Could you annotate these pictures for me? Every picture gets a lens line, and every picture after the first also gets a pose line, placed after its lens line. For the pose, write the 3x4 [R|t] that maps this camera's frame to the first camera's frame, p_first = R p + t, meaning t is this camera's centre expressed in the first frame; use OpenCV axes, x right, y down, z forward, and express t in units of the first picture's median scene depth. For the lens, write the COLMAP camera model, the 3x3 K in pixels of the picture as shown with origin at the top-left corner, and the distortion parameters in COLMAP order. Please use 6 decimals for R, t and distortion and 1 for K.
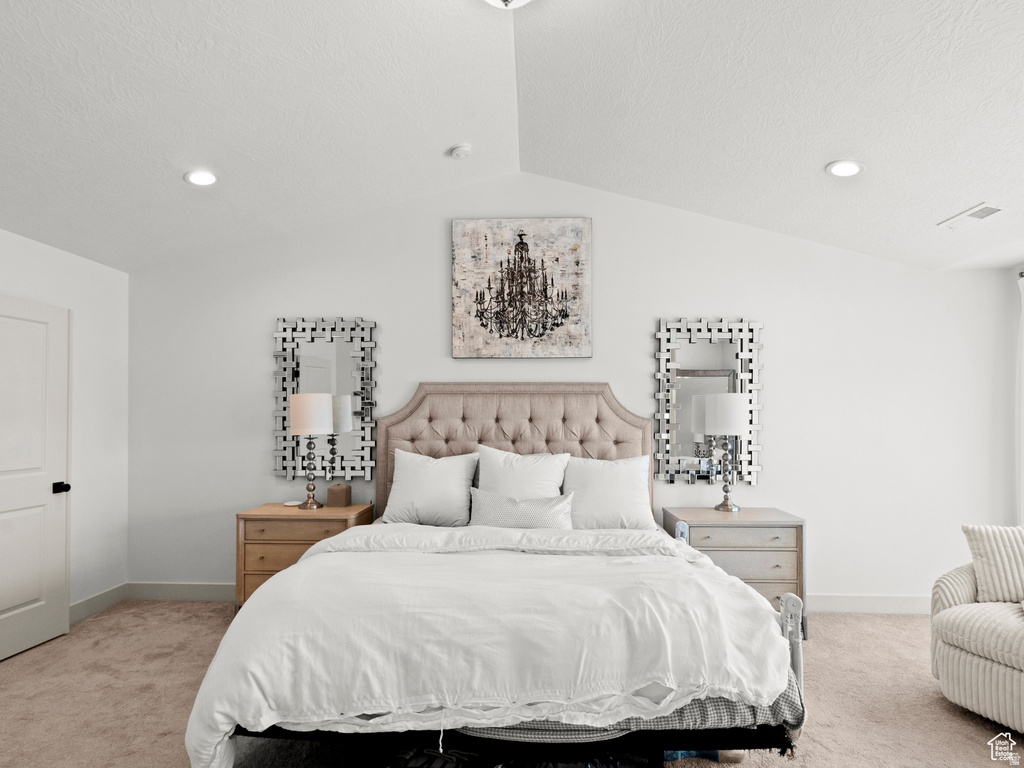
lens RADIAL K [[547.5, 0, 518.7], [0, 547.5, 408.3], [0, 0, 1]] dist [0.002704, -0.000744]
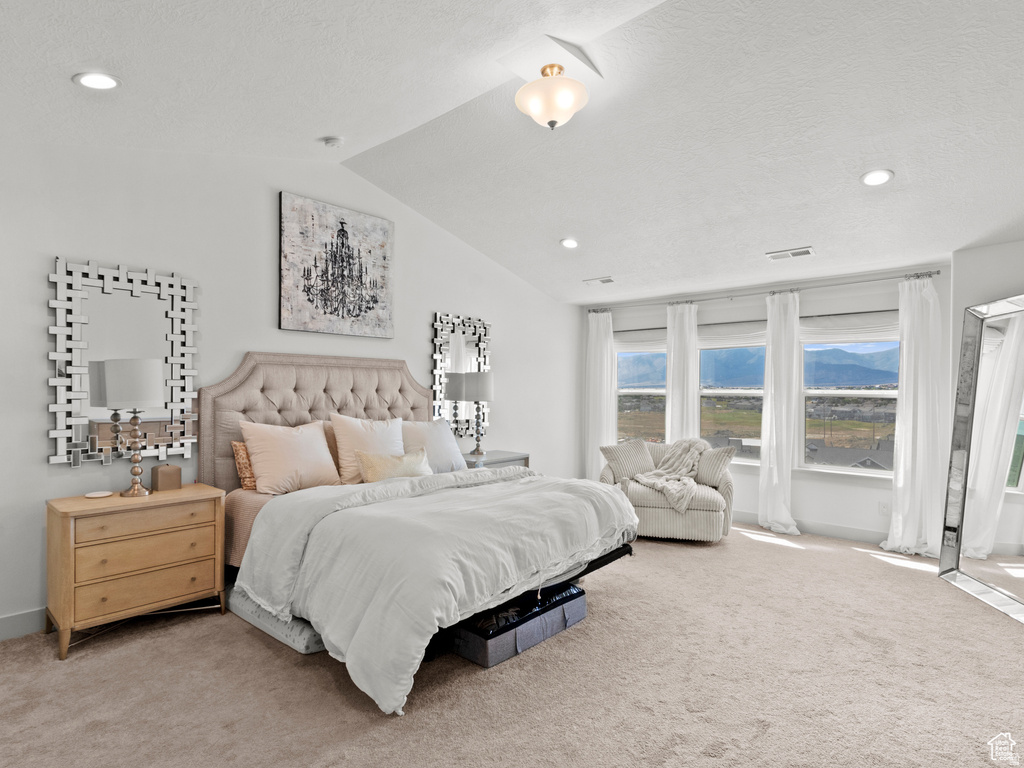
lens RADIAL K [[547.5, 0, 514.2], [0, 547.5, 389.5], [0, 0, 1]] dist [0.002704, -0.000744]
pose [[0.641047, 0.002165, 0.767499, -0.621577], [-0.016806, 0.999796, 0.011217, 0.000984], [-0.767318, -0.020089, 0.640953, 0.020565]]
